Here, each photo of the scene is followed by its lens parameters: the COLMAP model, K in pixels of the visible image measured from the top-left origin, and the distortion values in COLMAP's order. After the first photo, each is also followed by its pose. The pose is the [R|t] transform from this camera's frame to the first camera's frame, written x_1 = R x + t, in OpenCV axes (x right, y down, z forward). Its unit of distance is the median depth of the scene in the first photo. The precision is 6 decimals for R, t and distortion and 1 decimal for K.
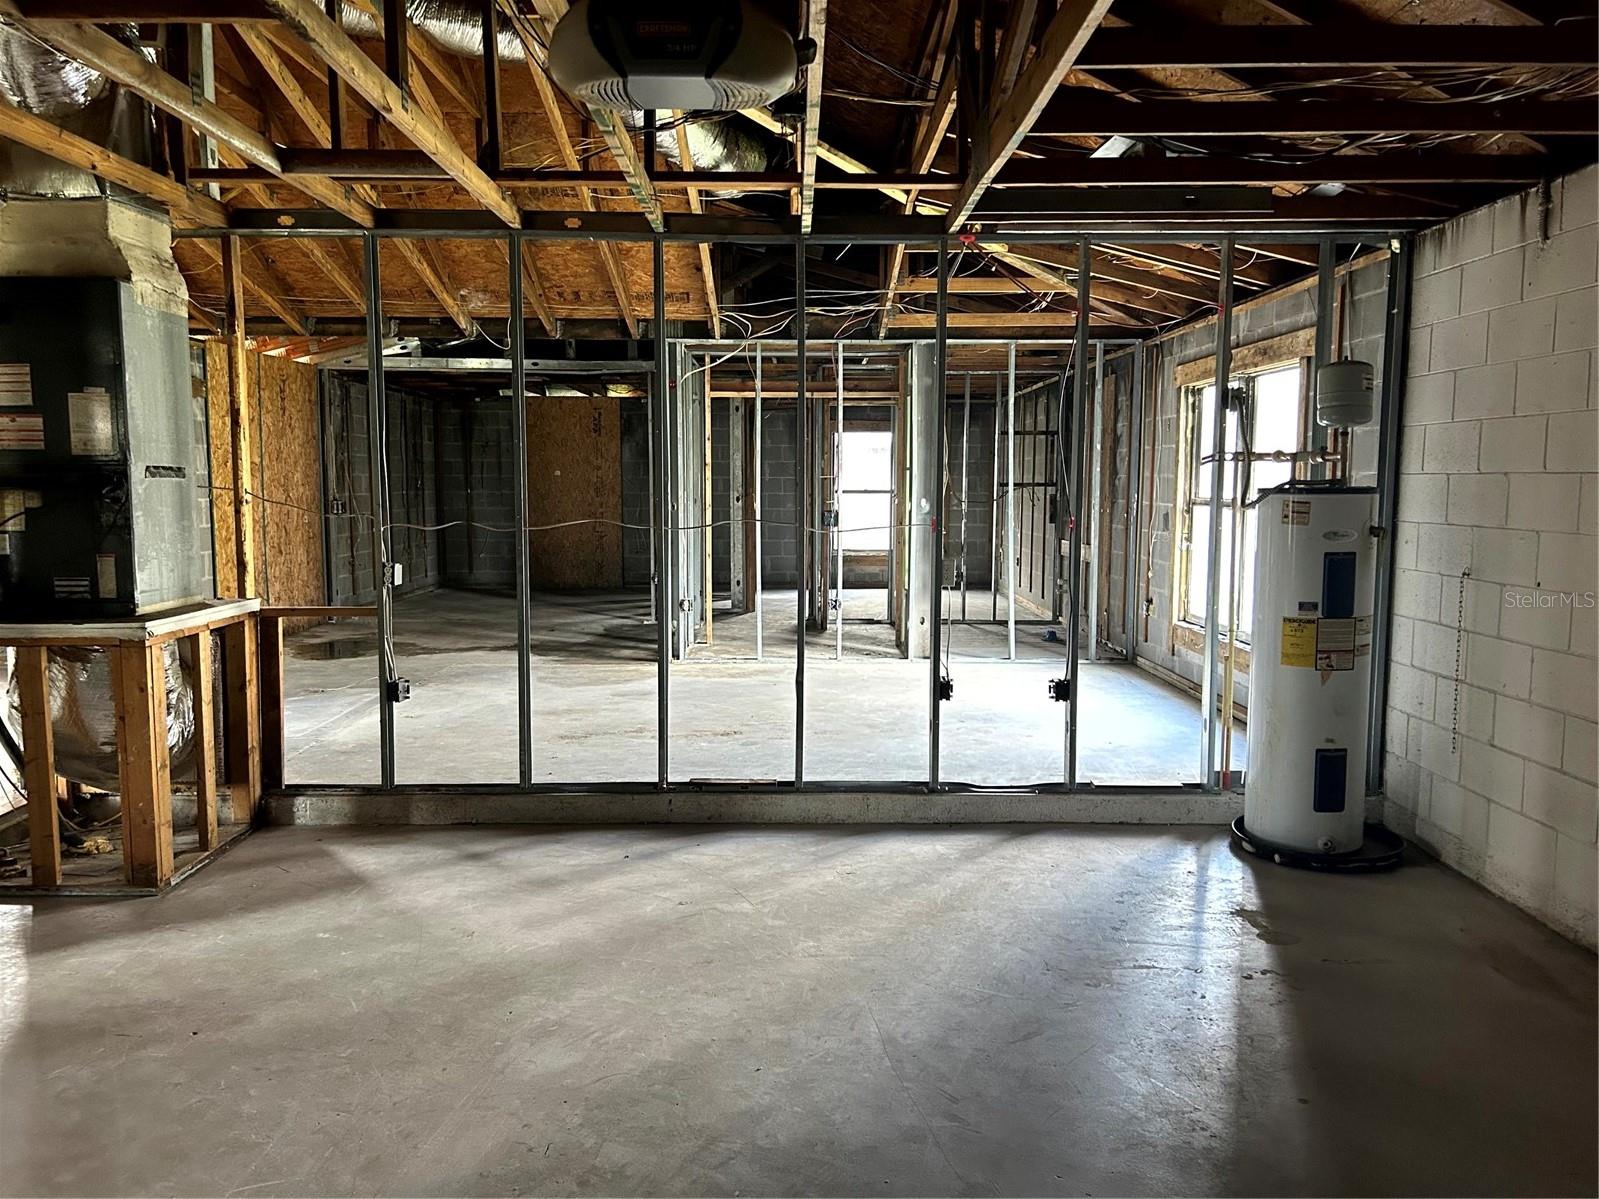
lens RADIAL K [[1234.8, 0, 831.4], [0, 1234.8, 597.9], [0, 0, 1]] dist [0.055323, -0.060315]
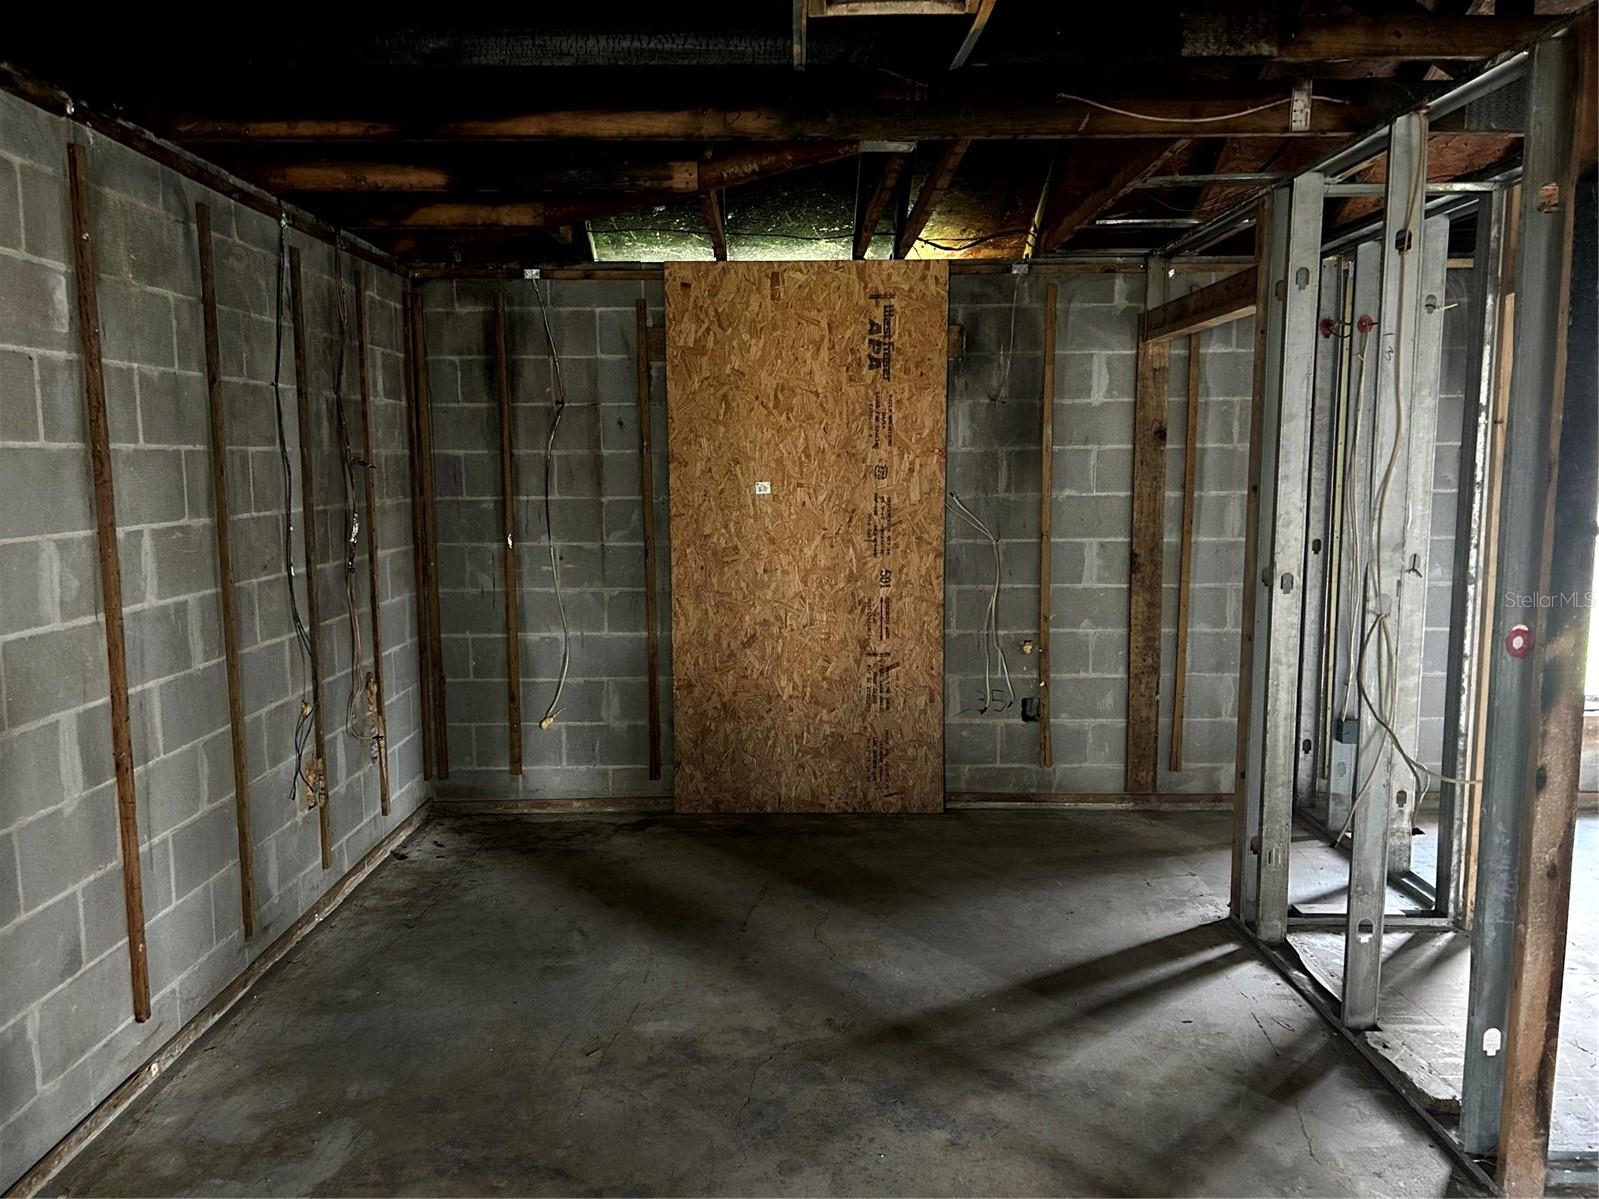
lens RADIAL K [[1199.8, 0, 799.5], [0, 1199.8, 599.5], [0, 0, 1]] dist [0.051578, -0.054828]
pose [[0.999717, -0.007329, -0.022628, -0.204196], [0.007811, 0.999742, 0.021307, -0.076963], [0.022466, -0.021478, 0.999517, 0.667059]]
